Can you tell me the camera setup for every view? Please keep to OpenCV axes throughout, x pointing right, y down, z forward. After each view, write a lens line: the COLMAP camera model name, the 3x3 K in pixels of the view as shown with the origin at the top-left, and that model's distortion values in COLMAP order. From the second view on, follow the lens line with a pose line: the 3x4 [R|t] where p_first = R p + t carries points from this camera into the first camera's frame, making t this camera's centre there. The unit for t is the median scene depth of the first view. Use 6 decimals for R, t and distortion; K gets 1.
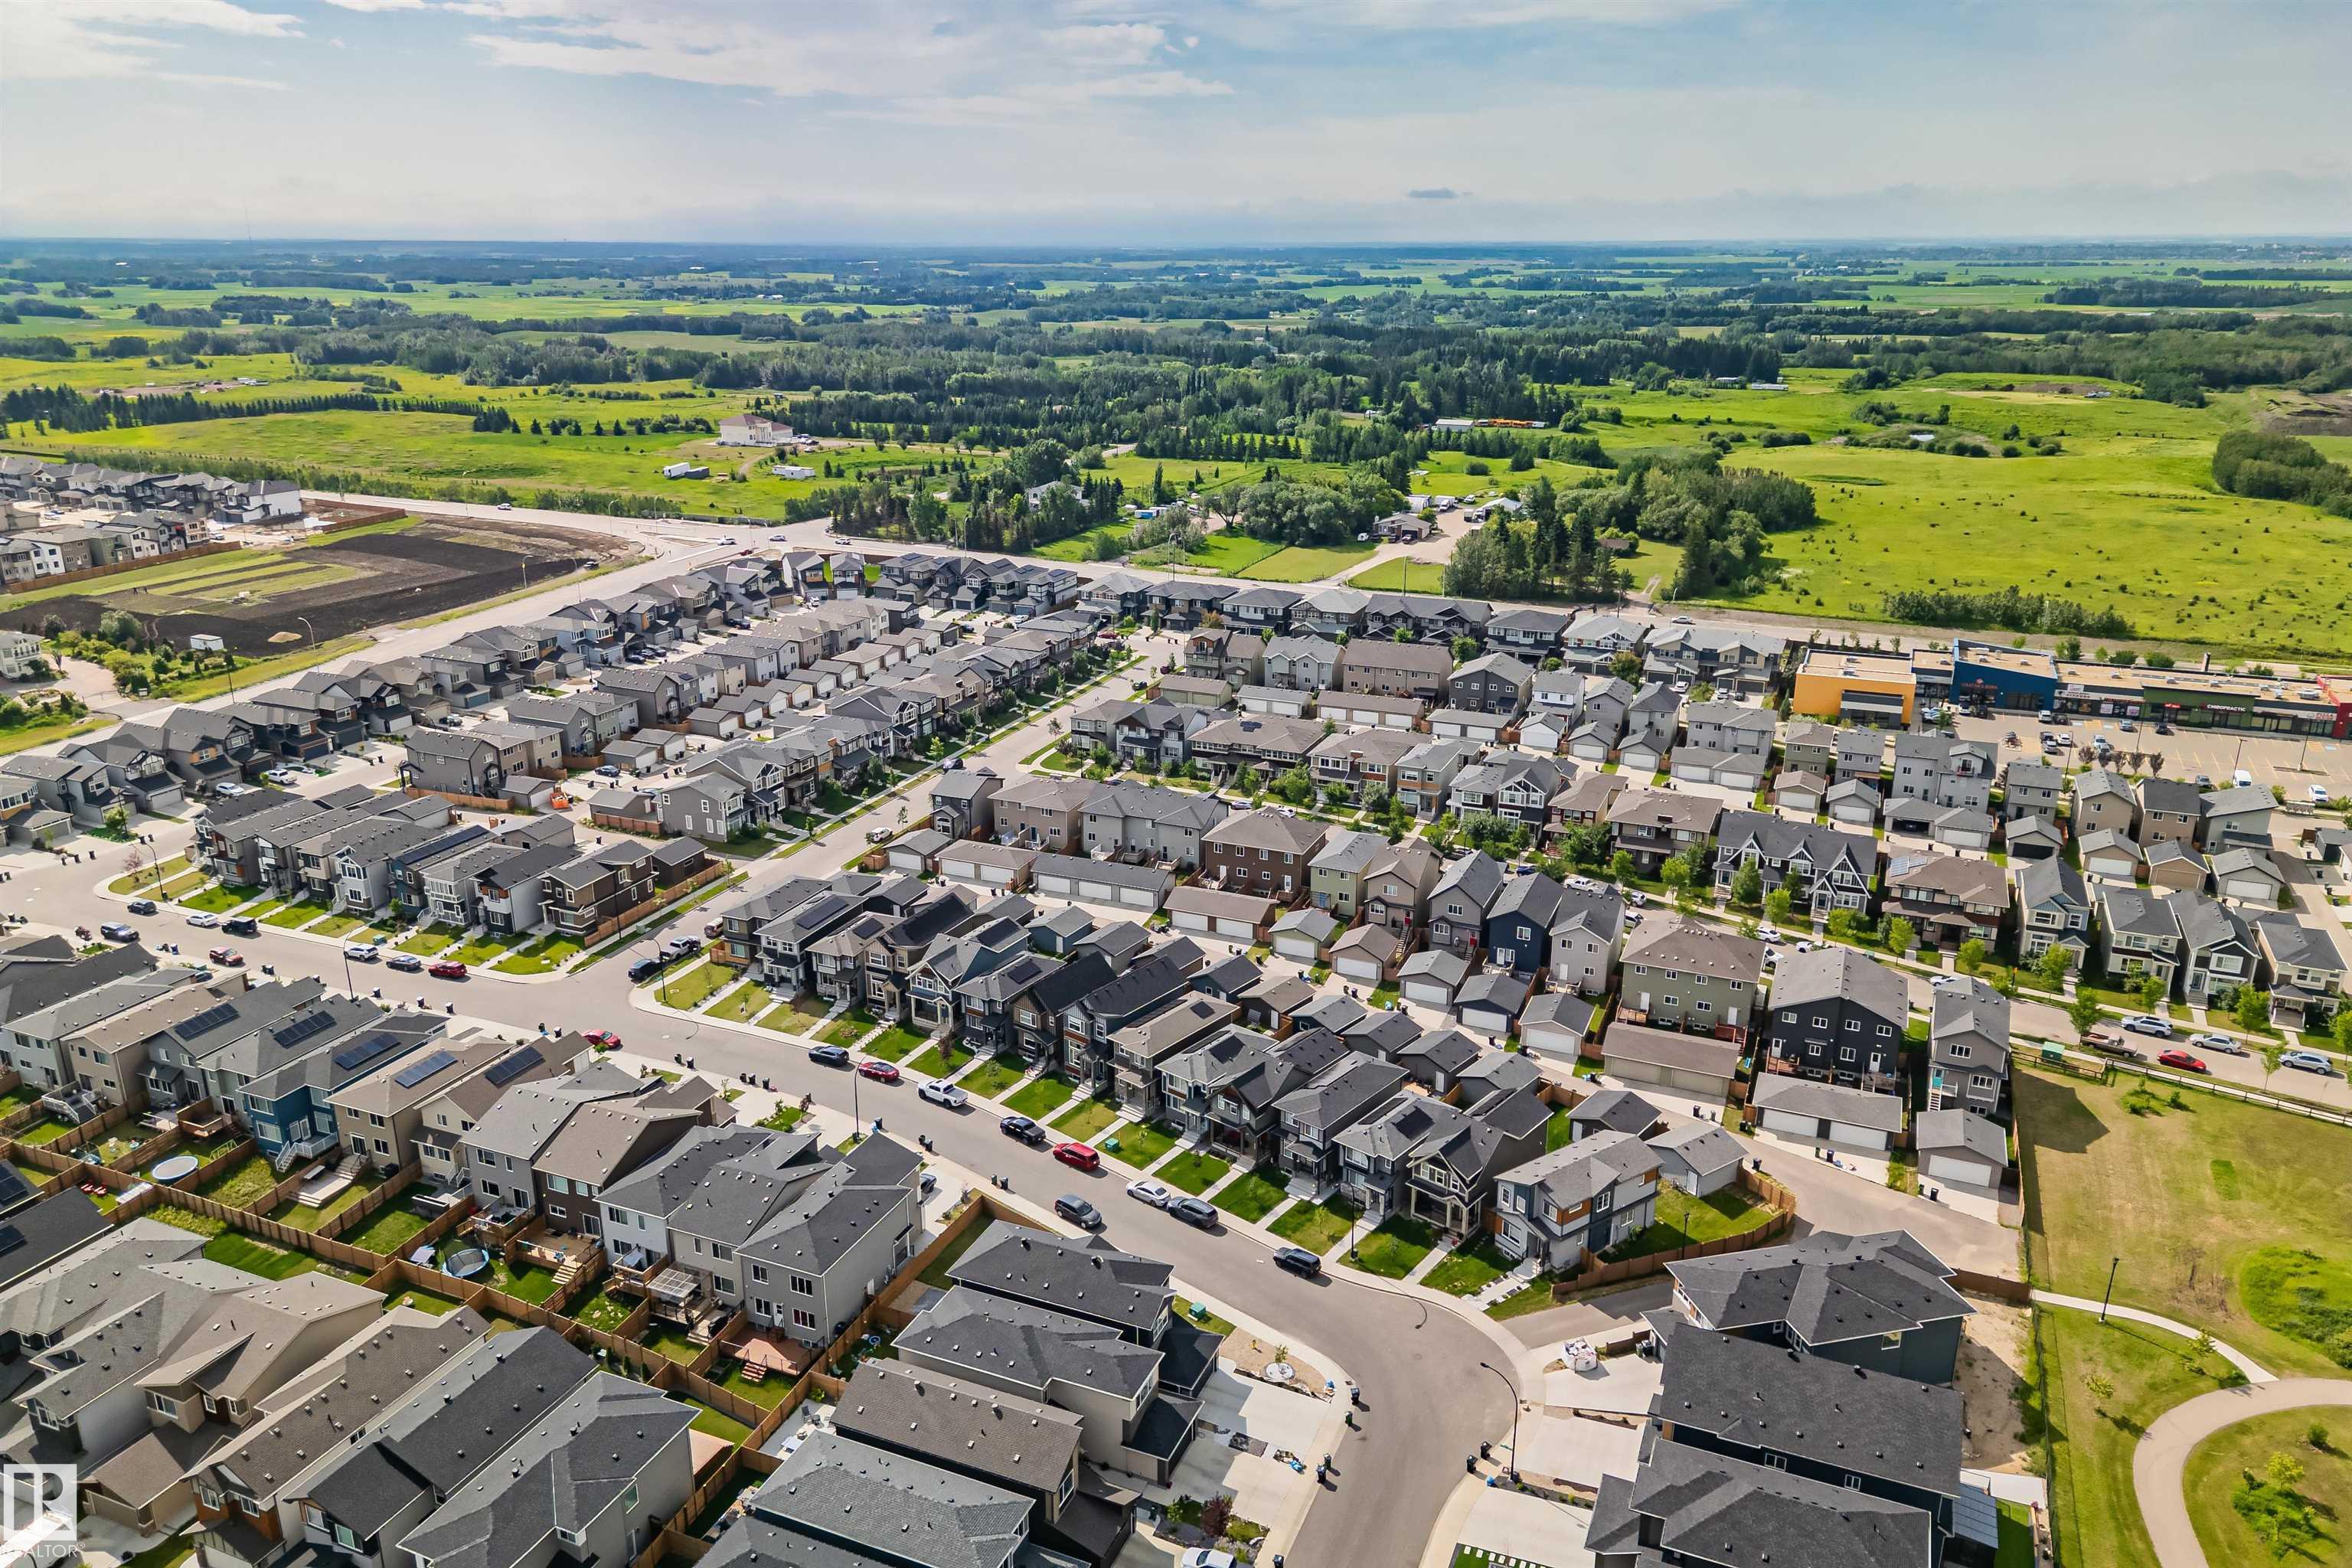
lens RADIAL K [[1633.7, 0, 1176.0], [0, 1633.7, 784.0], [0, 0, 1]] dist [0.080733, -0.081450]
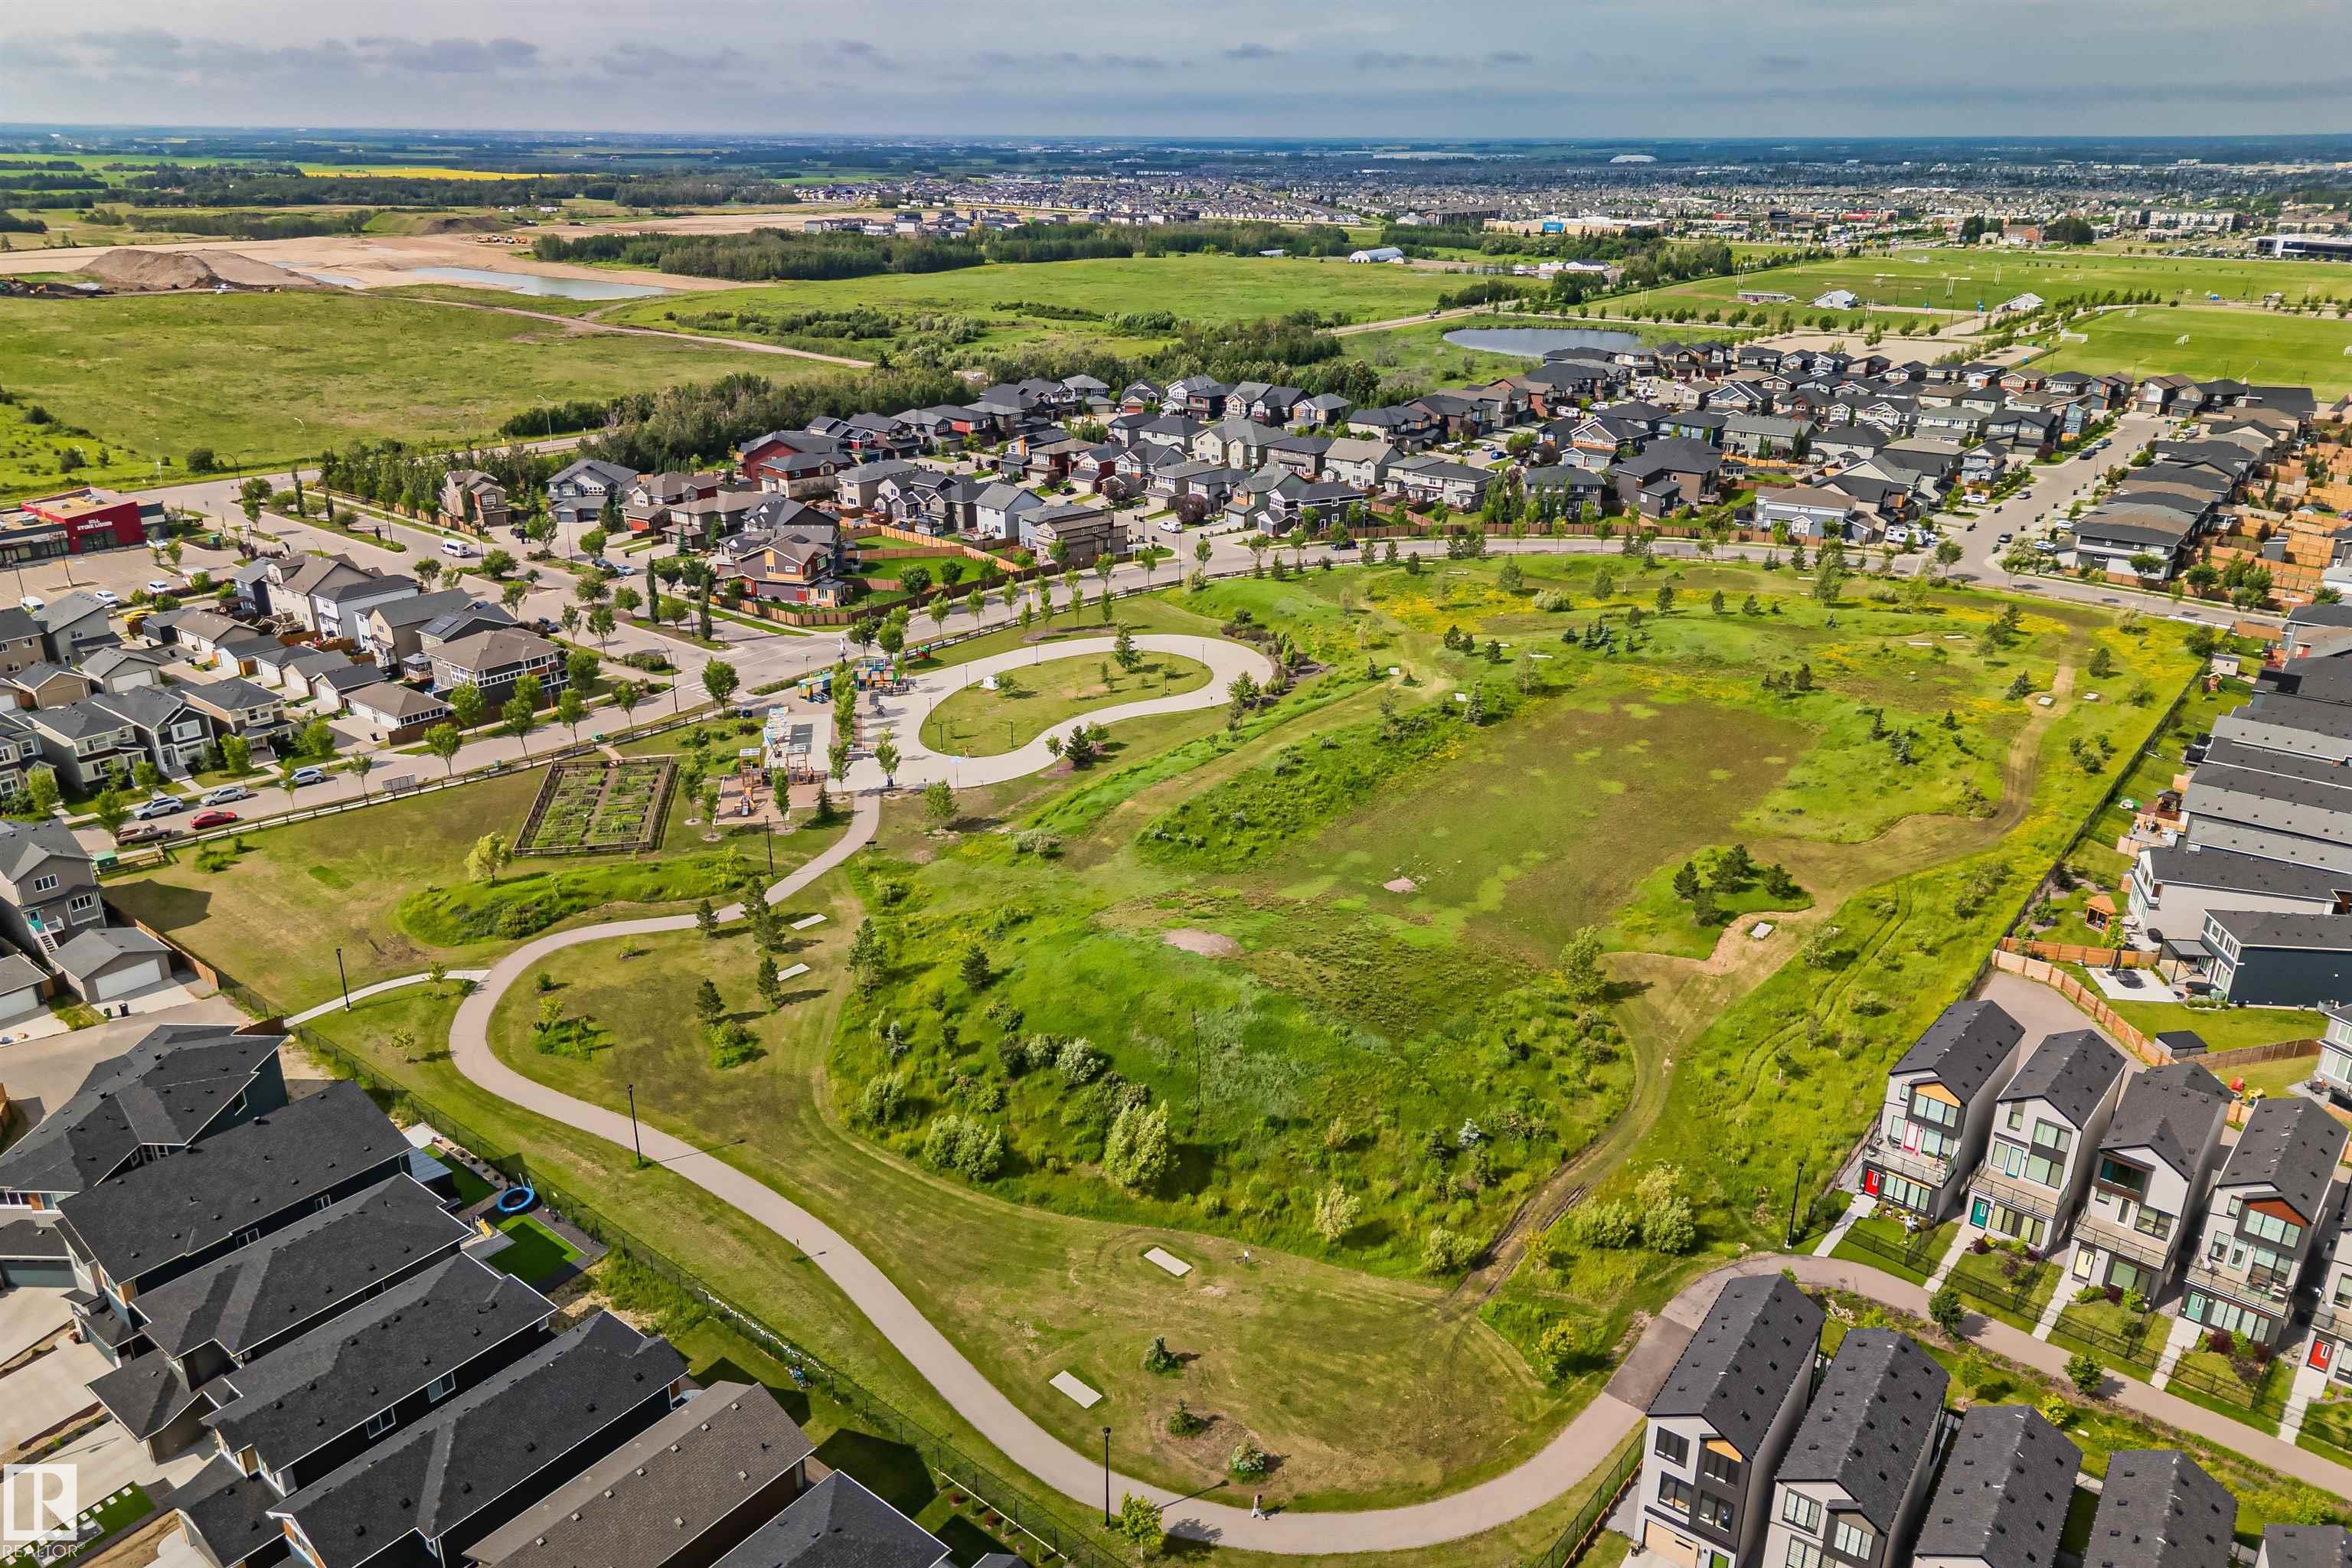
lens RADIAL K [[1633.7, 0, 1176.0], [0, 1633.7, 784.0], [0, 0, 1]] dist [0.080733, -0.081450]
pose [[0.272047, -0.356555, 0.893789, -0.160023], [0.297881, 0.914402, 0.274110, 0.041251], [-0.915018, 0.191672, 0.354971, 0.076166]]
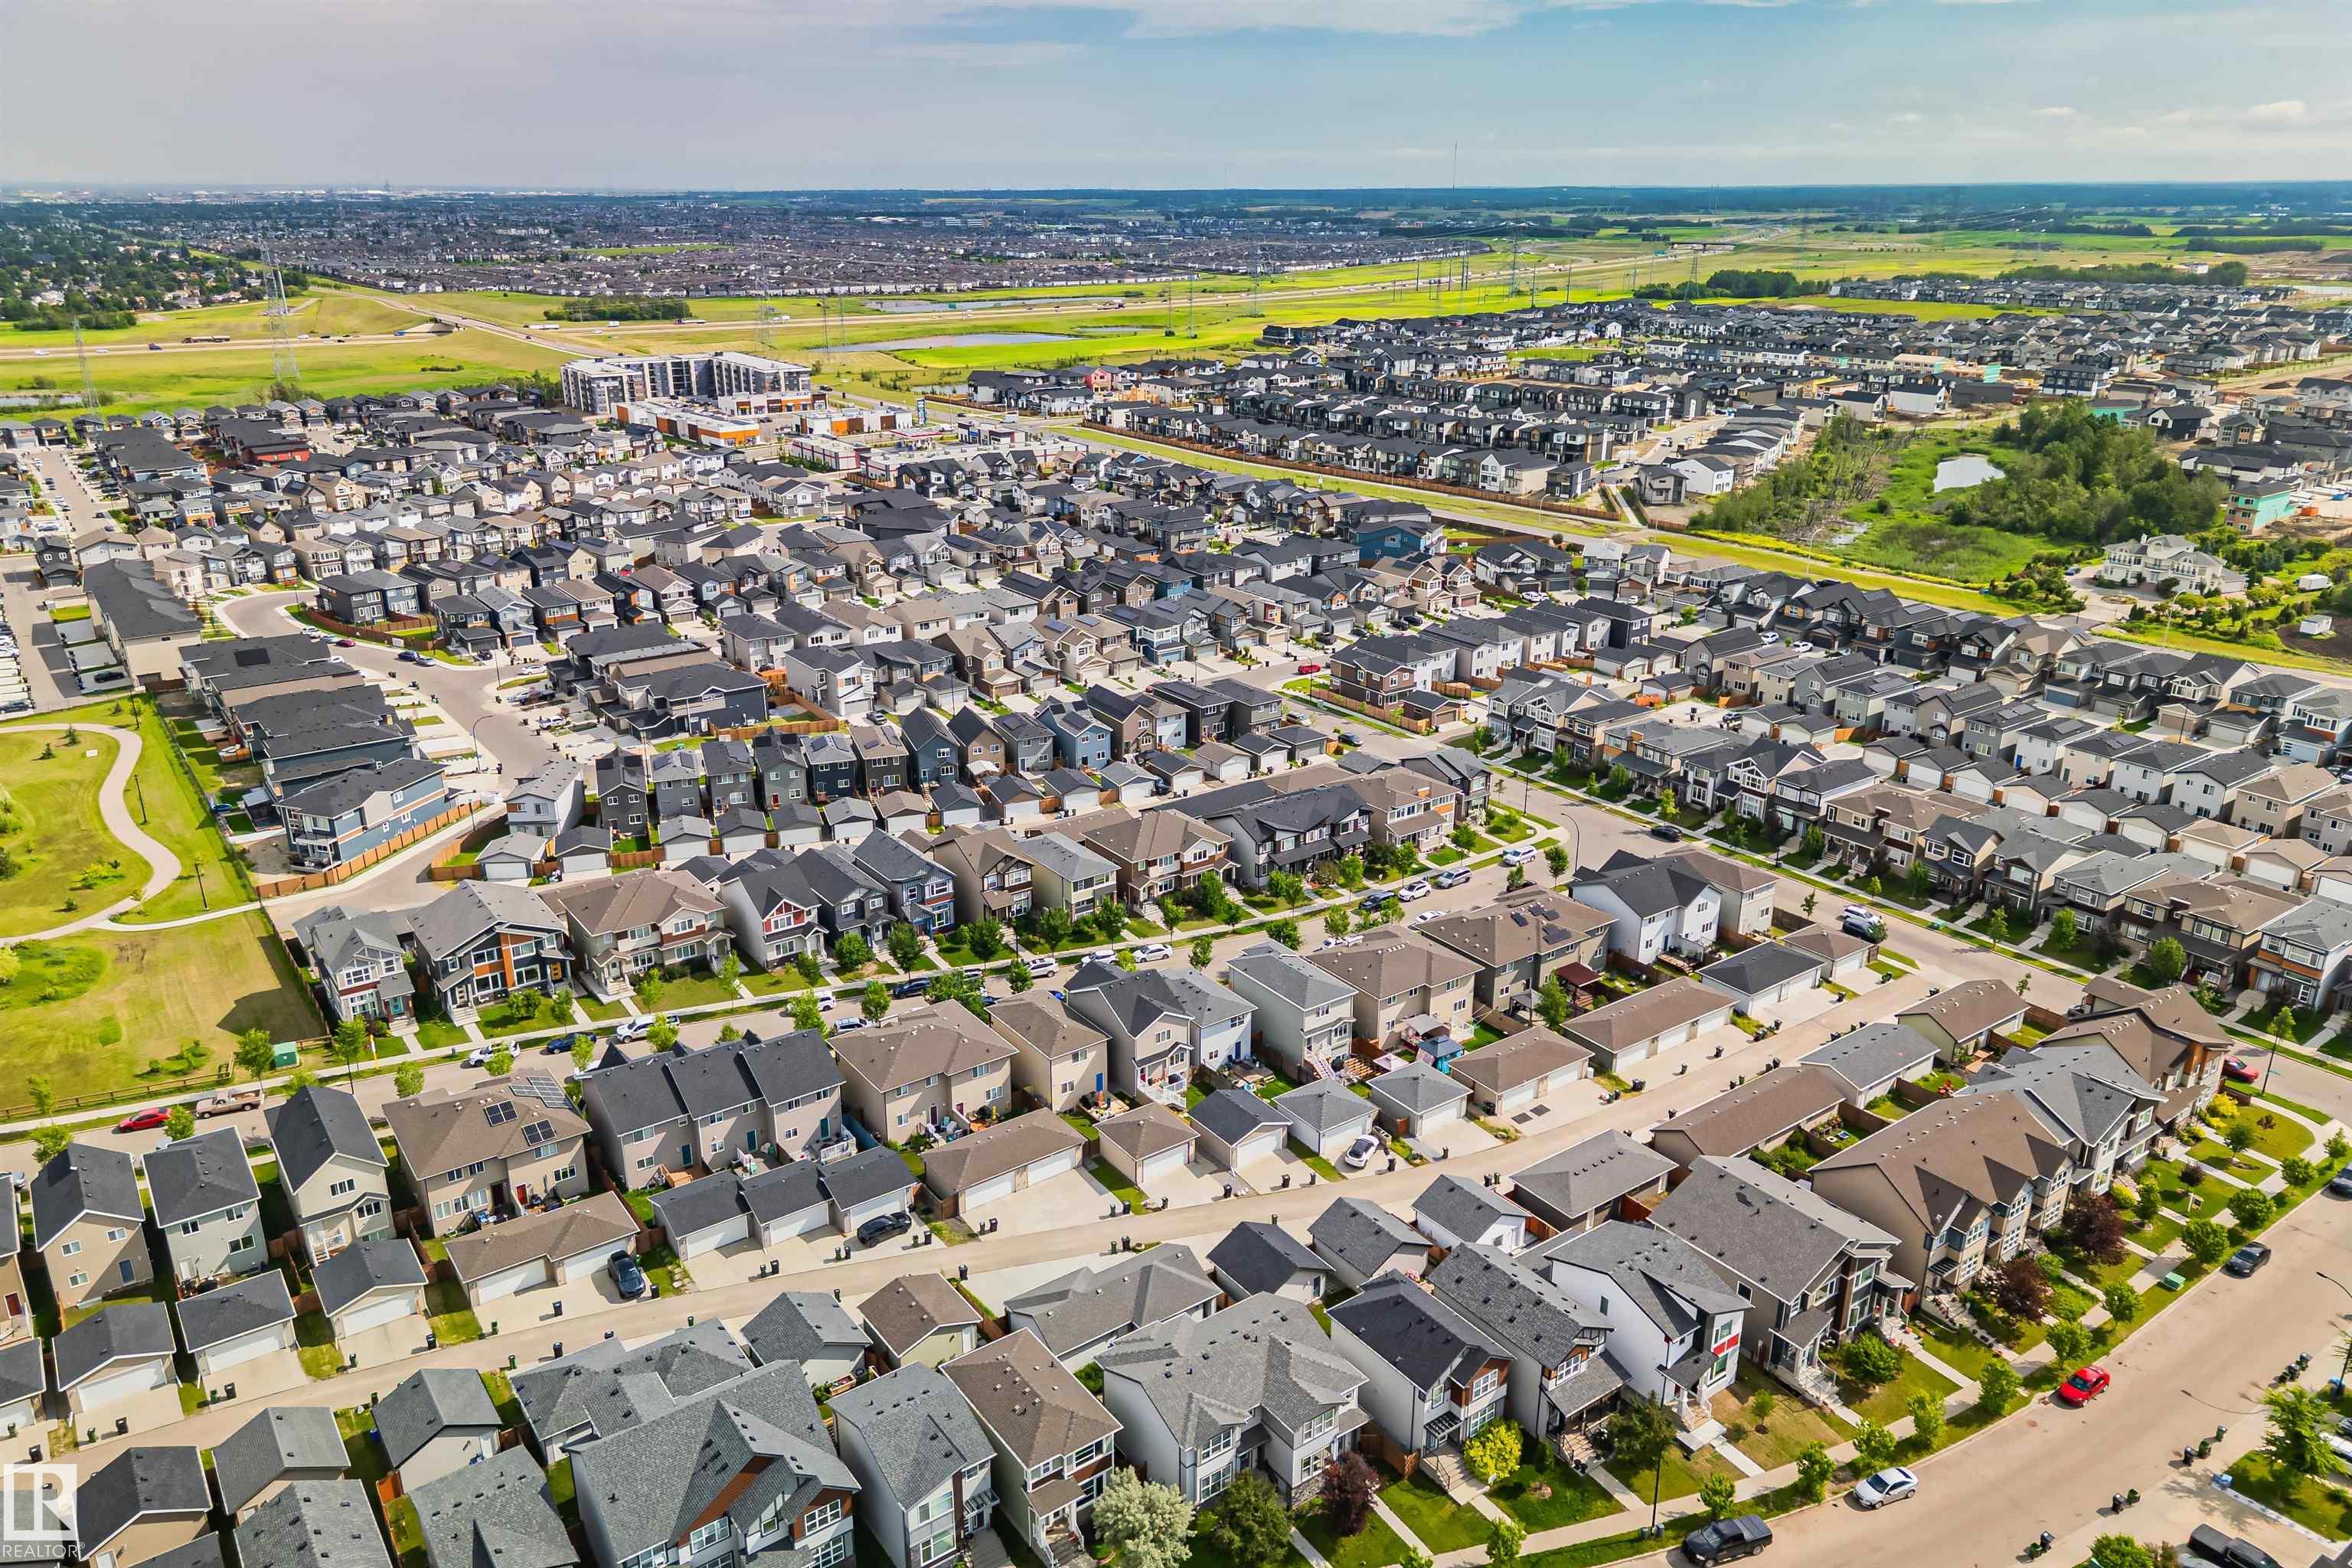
lens RADIAL K [[1642.8, 0, 1176.0], [0, 1642.8, 784.0], [0, 0, 1]] dist [0.076889, -0.081481]
pose [[-0.521630, 0.288436, -0.802937, 0.972803], [-0.266217, 0.839104, 0.474376, -0.541195], [0.810575, 0.461204, -0.360915, 1.678897]]
